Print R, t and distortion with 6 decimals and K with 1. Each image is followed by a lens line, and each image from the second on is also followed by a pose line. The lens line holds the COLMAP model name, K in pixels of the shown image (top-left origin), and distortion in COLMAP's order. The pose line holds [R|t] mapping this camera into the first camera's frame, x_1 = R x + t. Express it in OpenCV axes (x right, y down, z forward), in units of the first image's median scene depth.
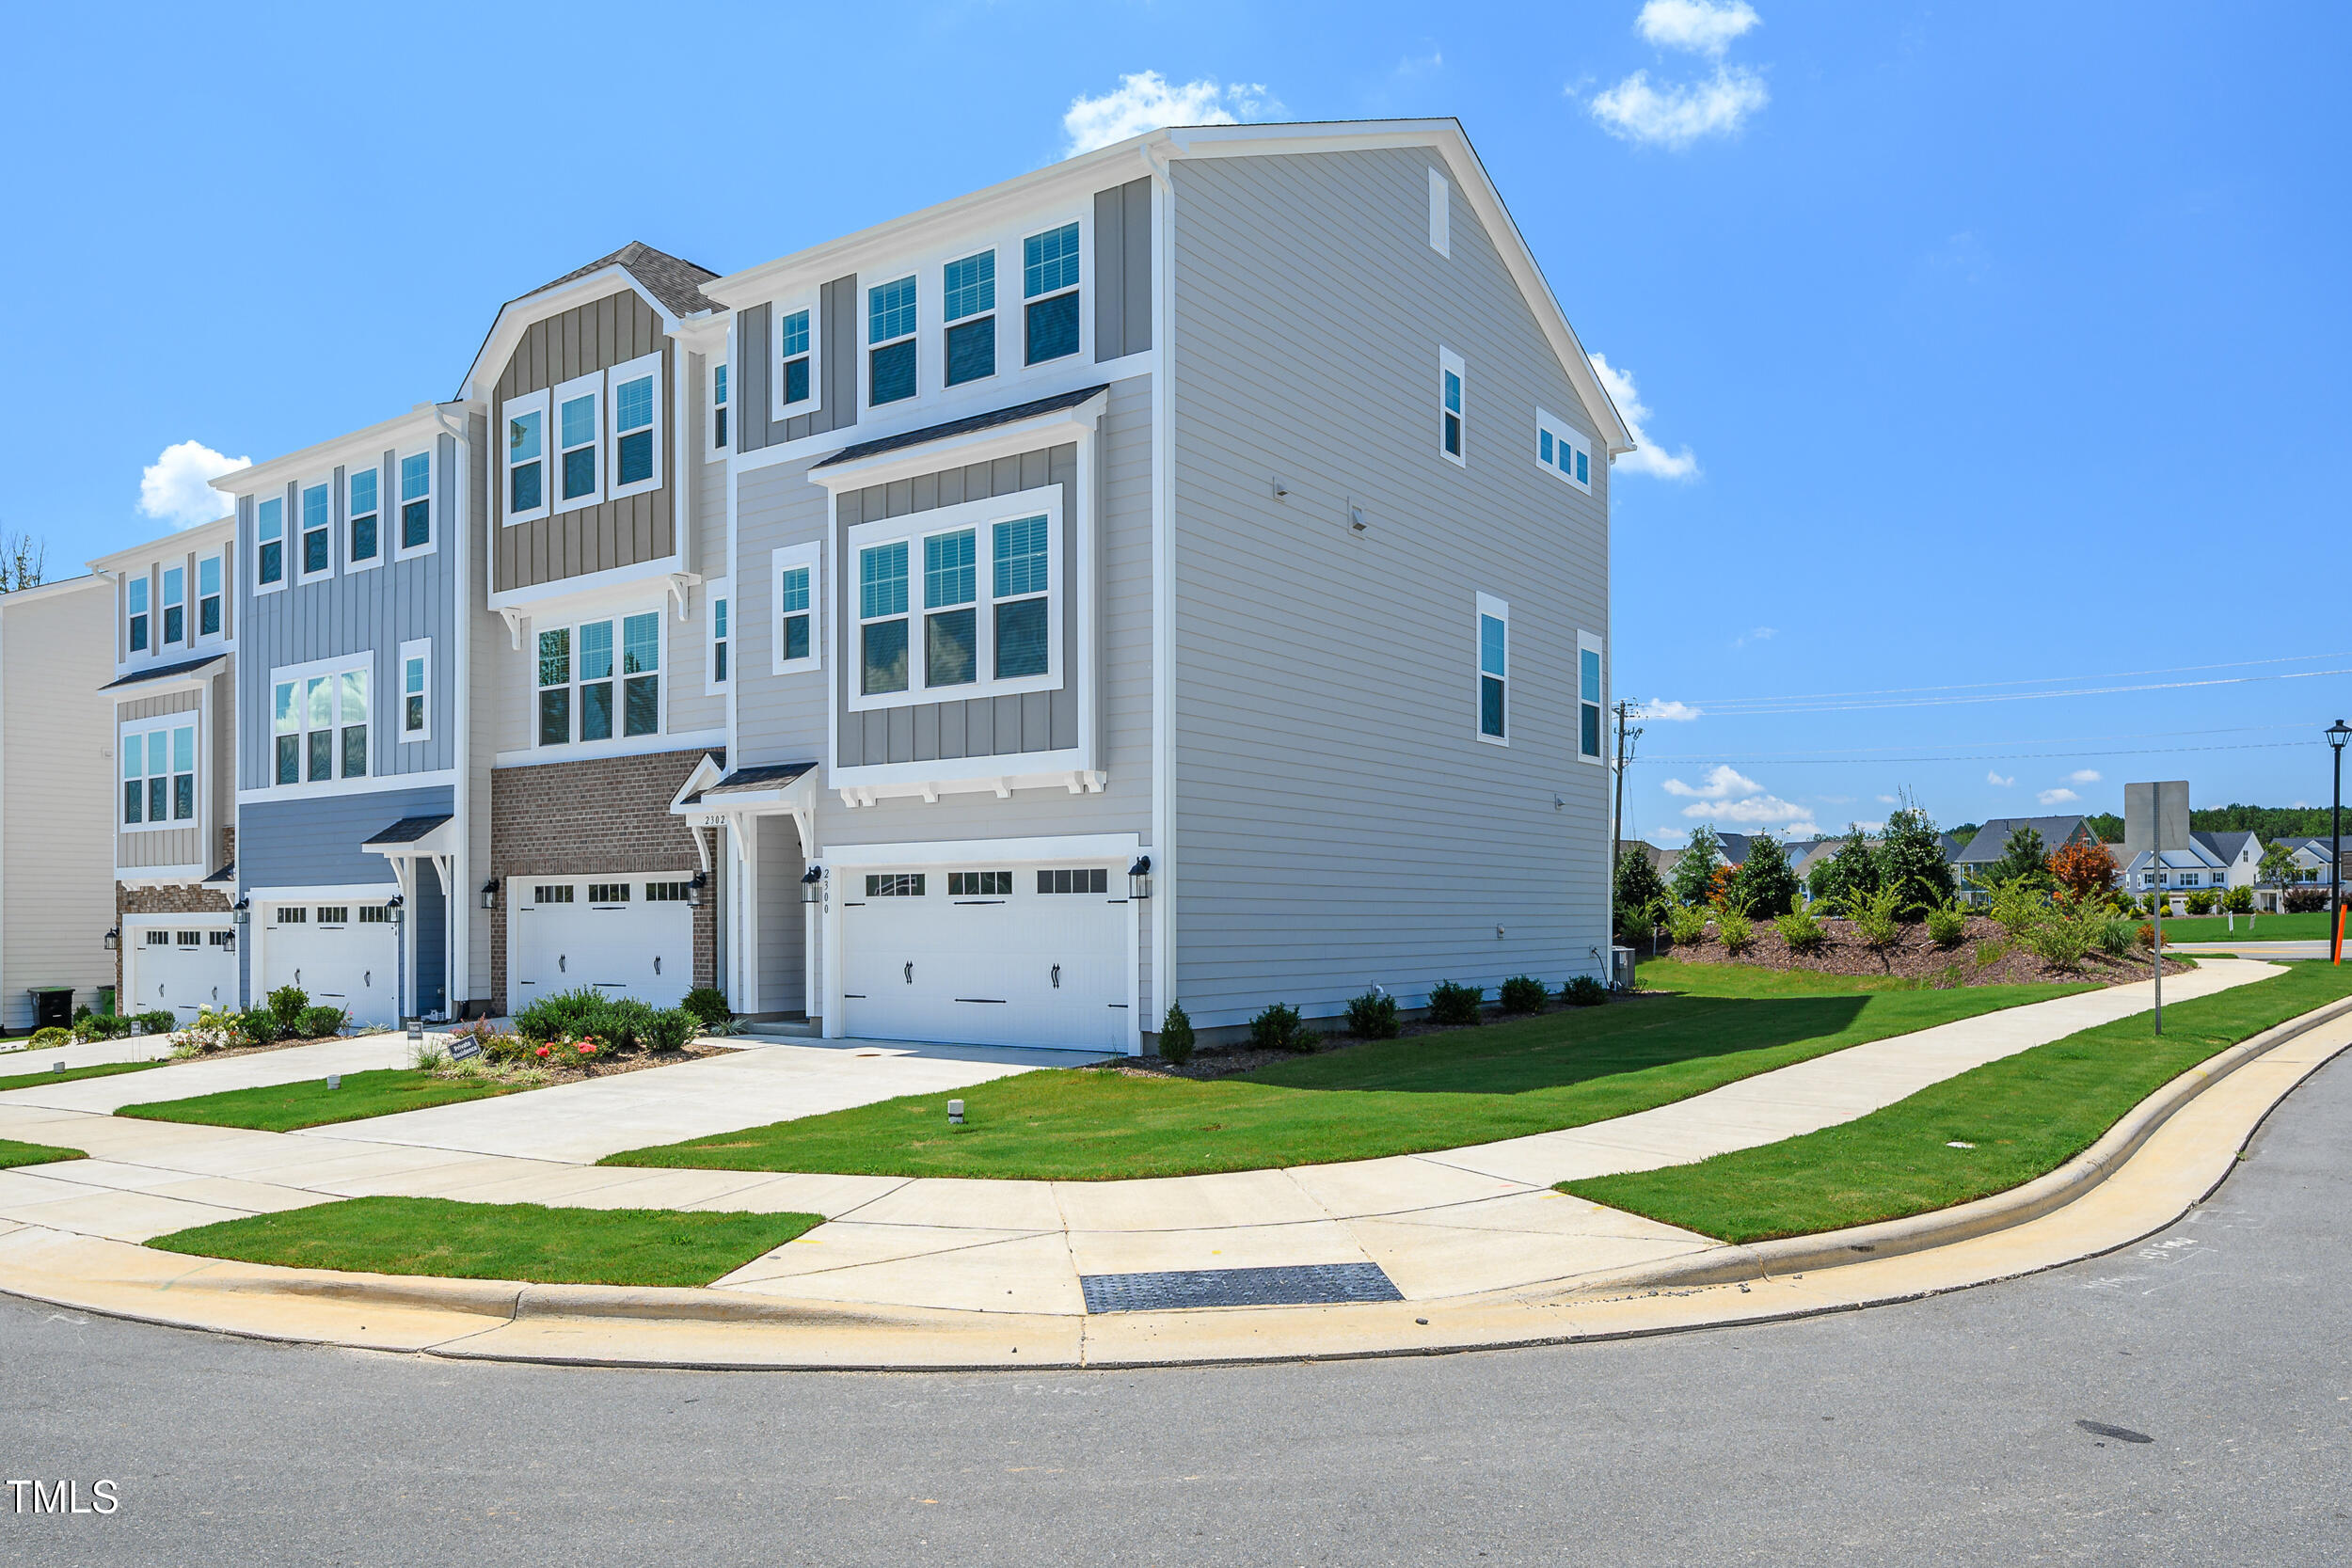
lens RADIAL K [[1631.7, 0, 1179.2], [0, 1631.7, 898.2], [0, 0, 1]] dist [0.000203, 0.000456]
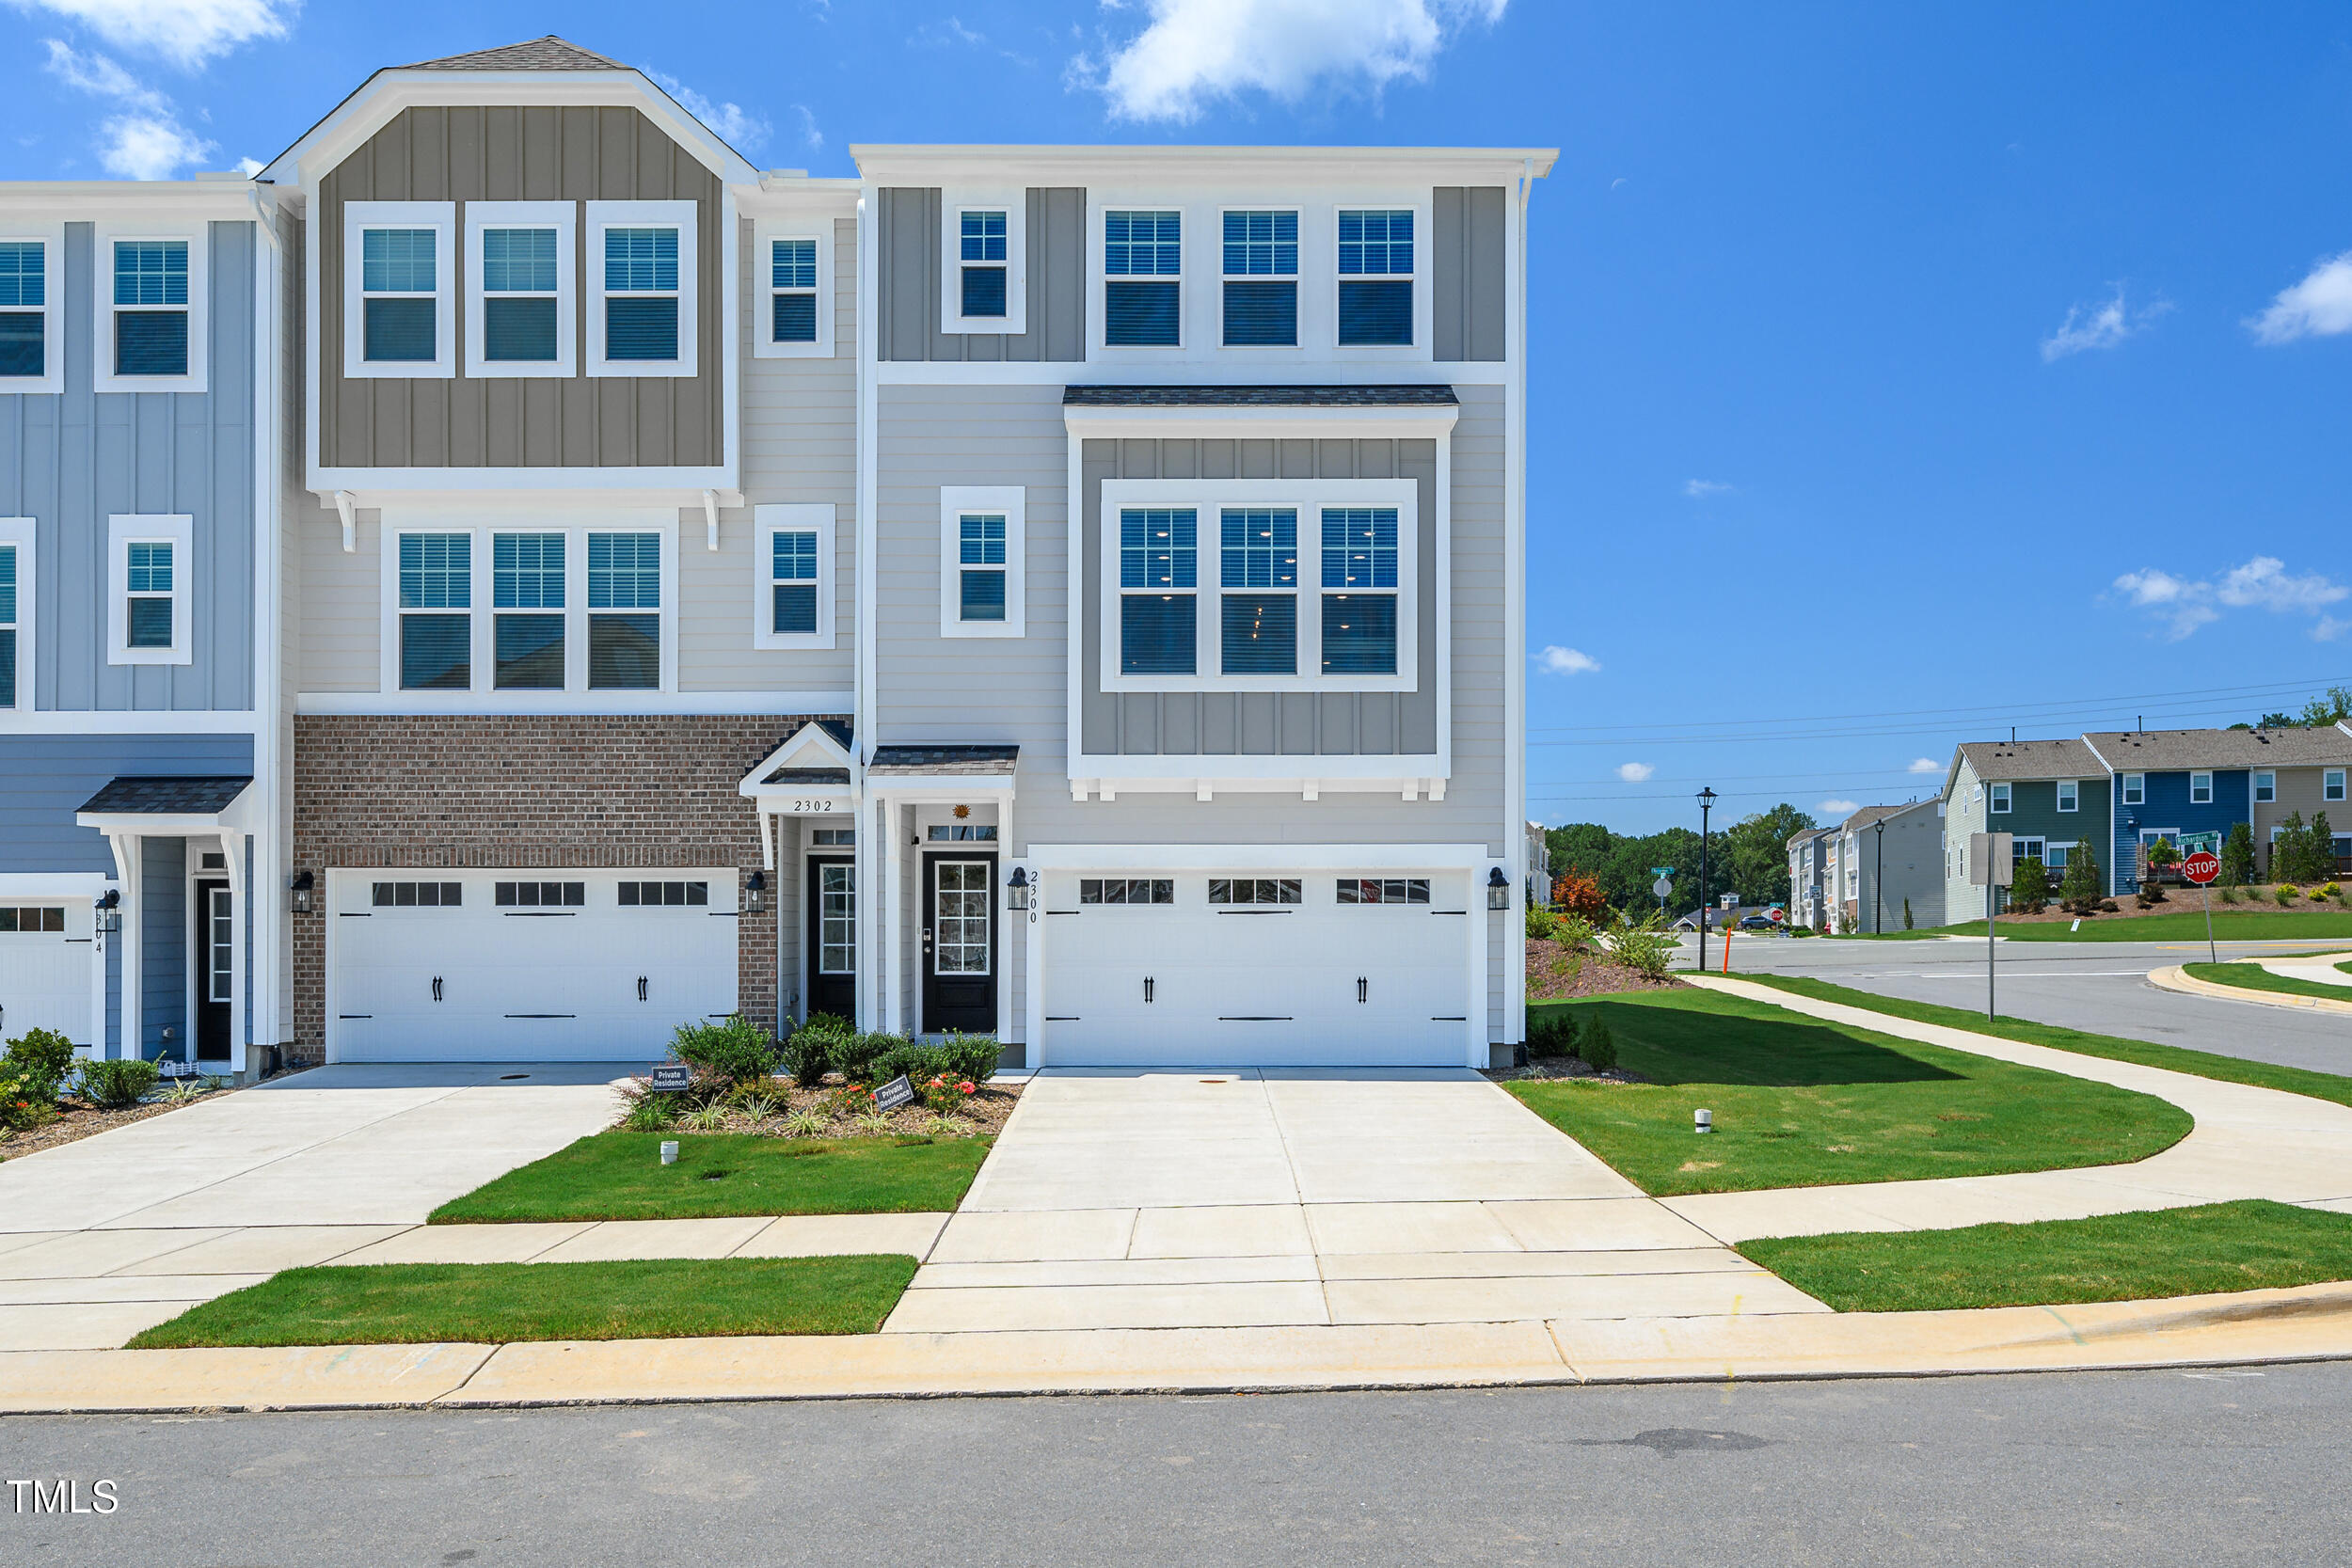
lens RADIAL K [[1651.7, 0, 1175.5], [0, 1651.7, 929.1], [0, 0, 1]] dist [-0.001050, 0.002555]
pose [[0.815512, 0.007850, 0.578687, -0.648491], [-0.009973, 0.999950, 0.000490, 0.011460], [-0.578654, -0.006171, 0.815550, 0.244090]]
